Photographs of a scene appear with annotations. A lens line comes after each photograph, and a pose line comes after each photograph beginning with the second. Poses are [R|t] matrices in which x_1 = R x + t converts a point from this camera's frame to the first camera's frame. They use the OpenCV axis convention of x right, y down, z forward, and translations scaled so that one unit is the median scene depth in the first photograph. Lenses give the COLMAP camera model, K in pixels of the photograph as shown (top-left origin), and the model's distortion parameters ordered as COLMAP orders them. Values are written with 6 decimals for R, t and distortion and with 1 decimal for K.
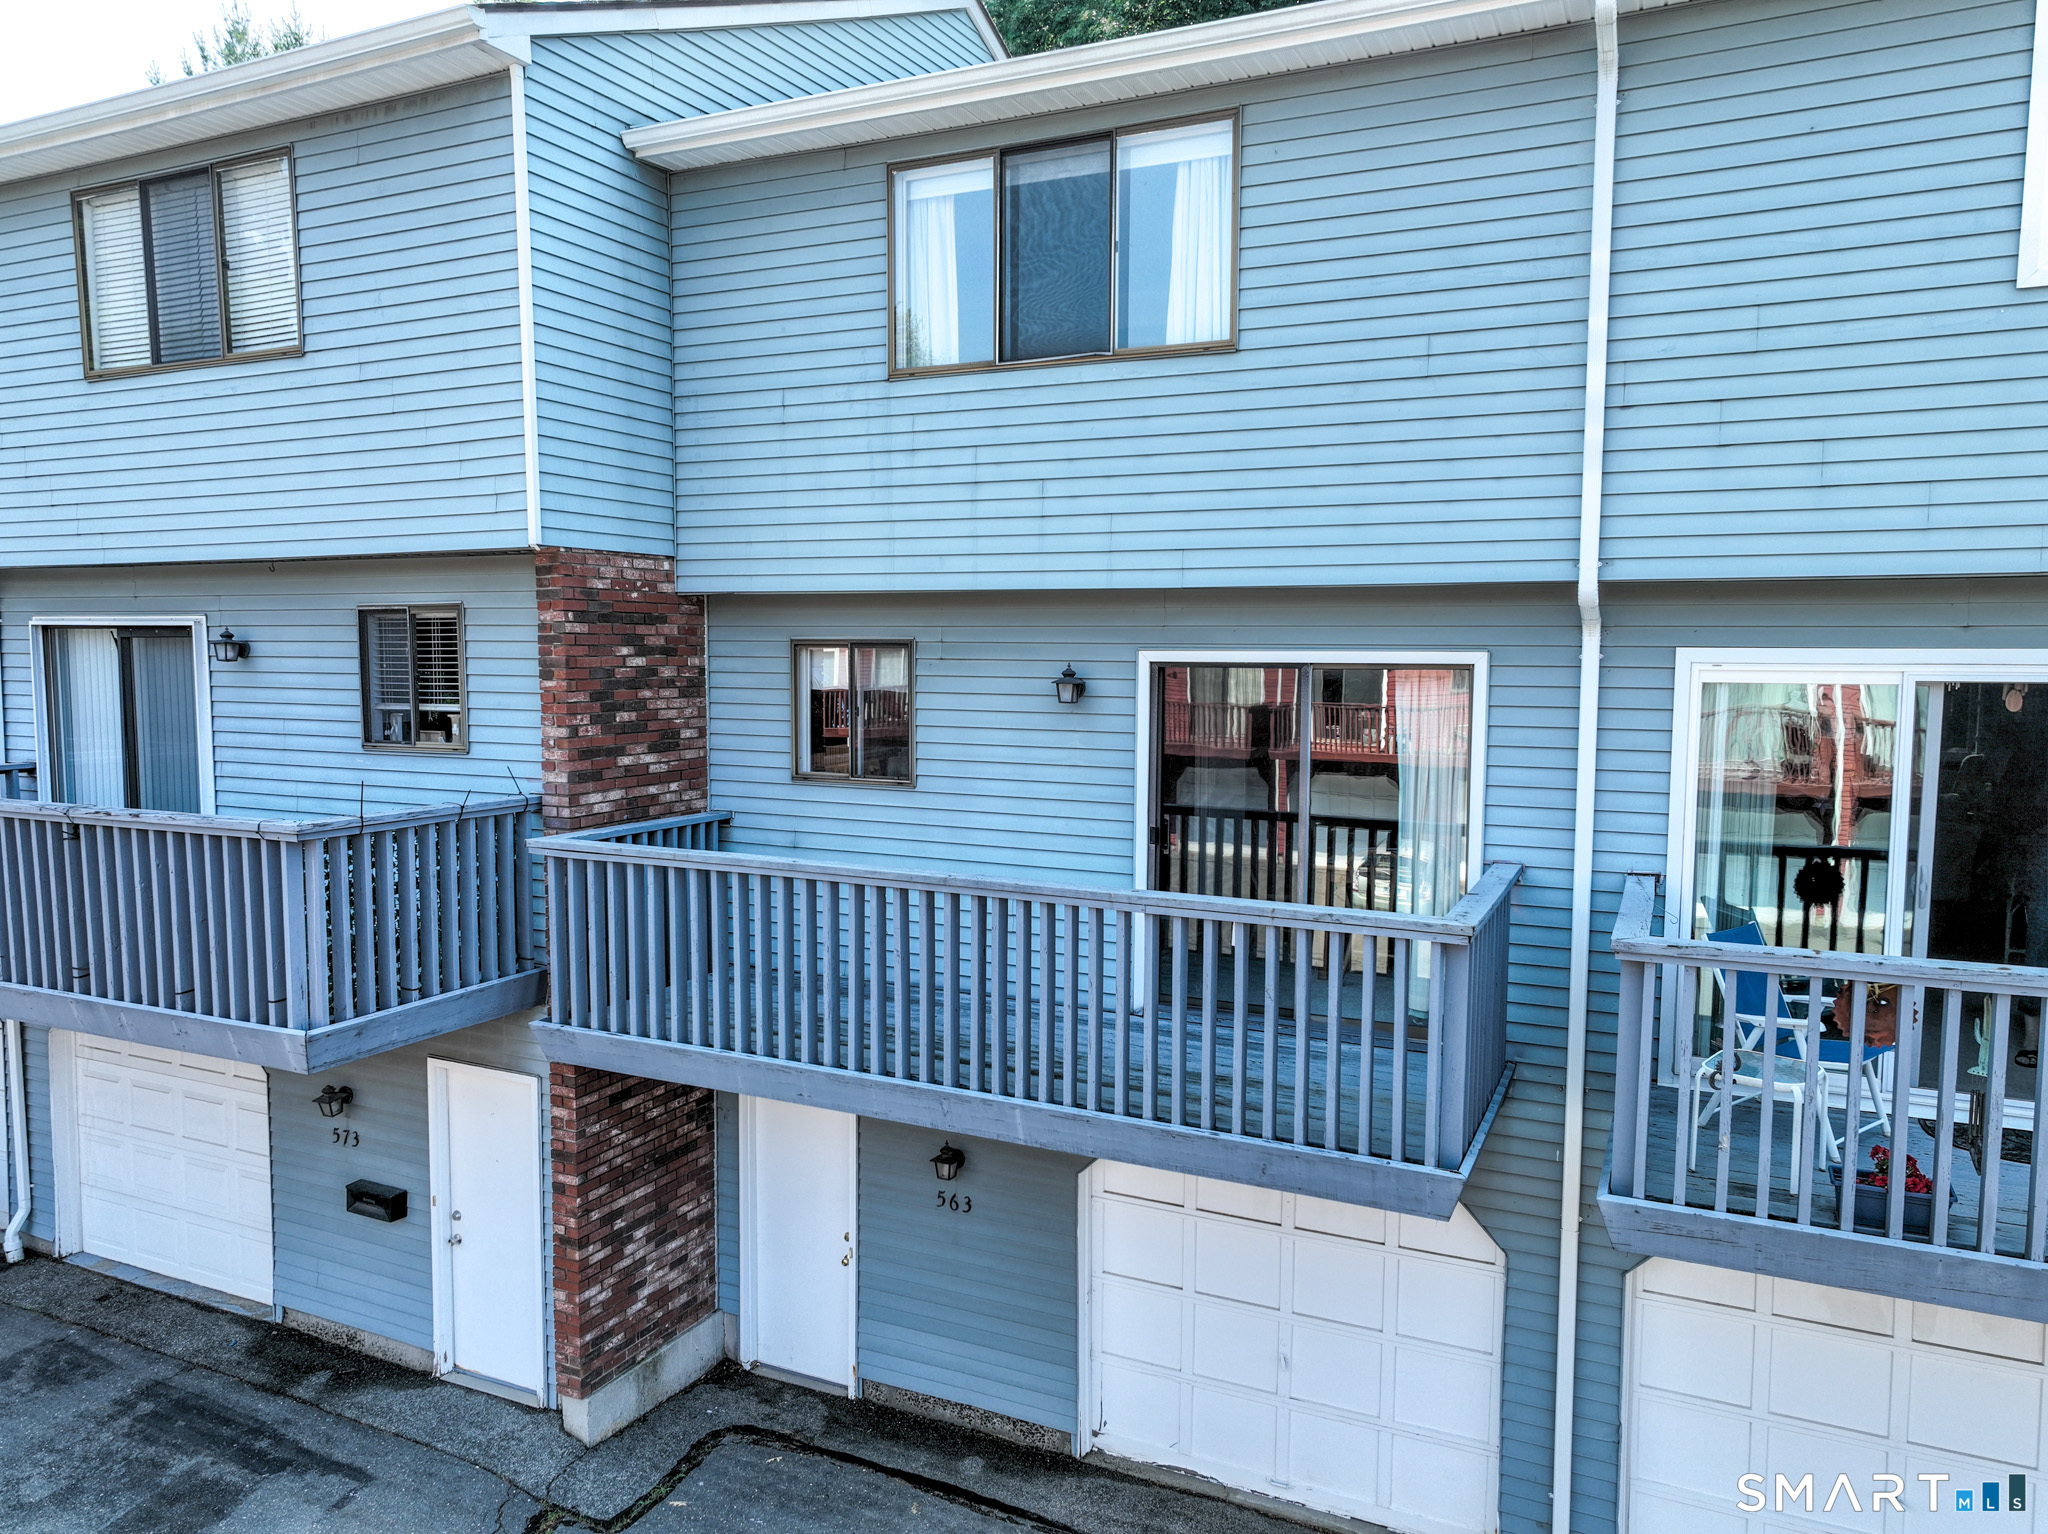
lens RADIAL K [[1441.0, 0, 1034.6], [0, 1441.0, 770.8], [0, 0, 1]] dist [0.002588, 0.017868]
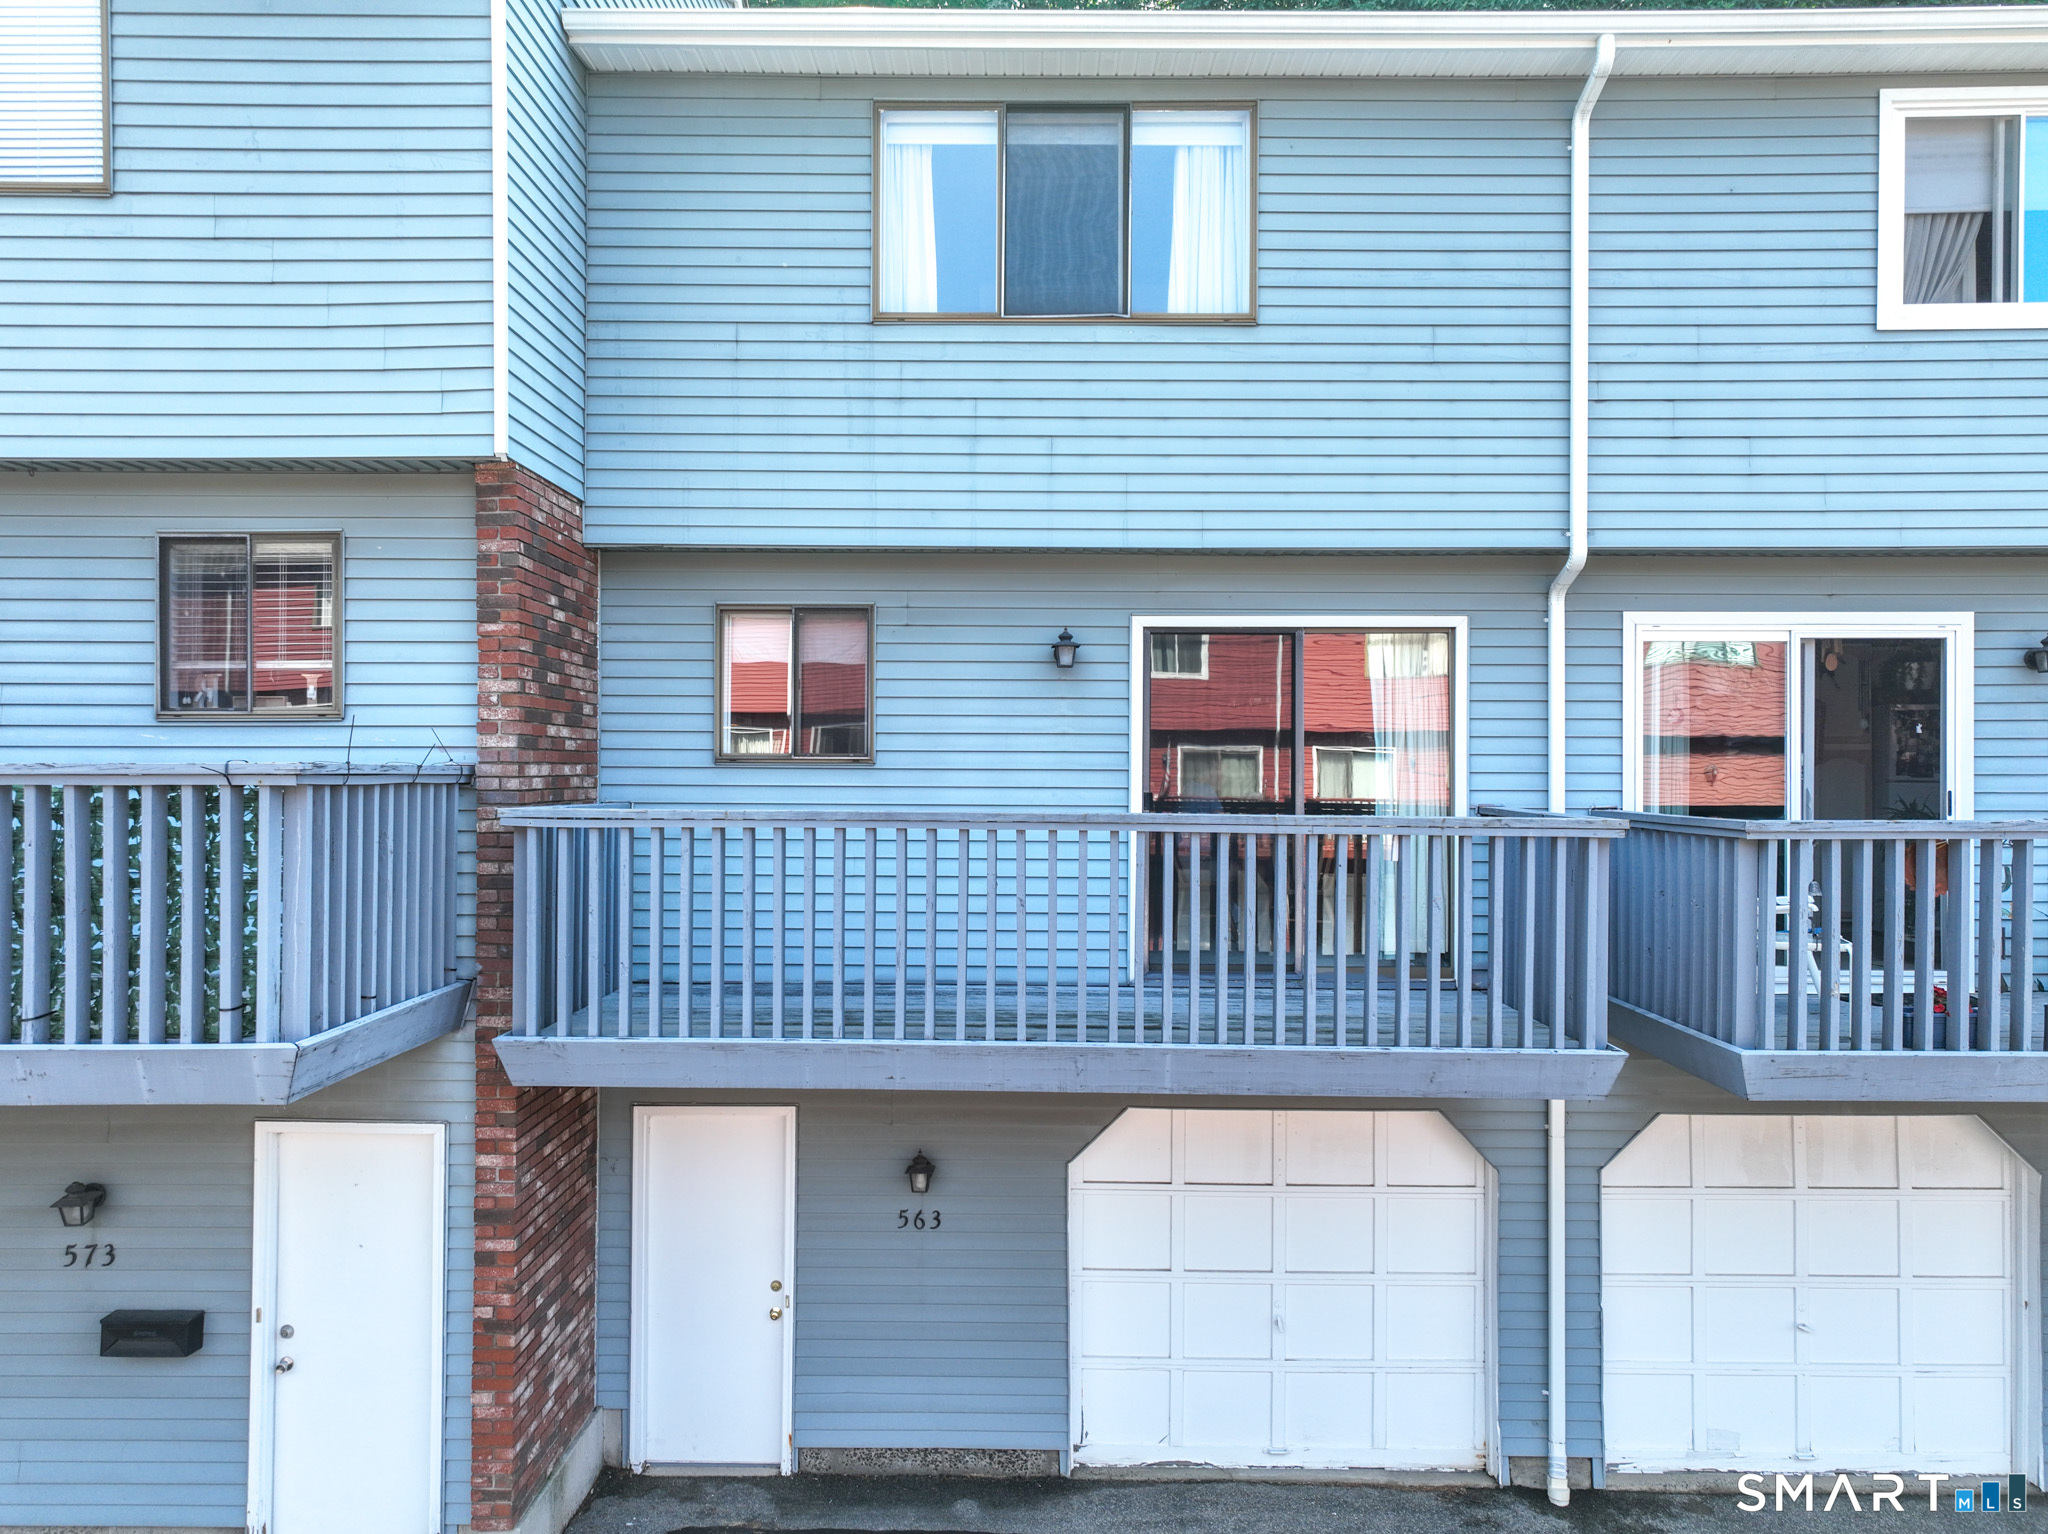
lens RADIAL K [[1441.0, 0, 1032.1], [0, 1441.0, 767.8], [0, 0, 1]] dist [0.002588, 0.017868]
pose [[0.905577, -0.001108, 0.424179, -0.403467], [0.037946, 0.996199, -0.078408, 0.094965], [-0.422480, 0.087100, 0.902177, 0.131438]]
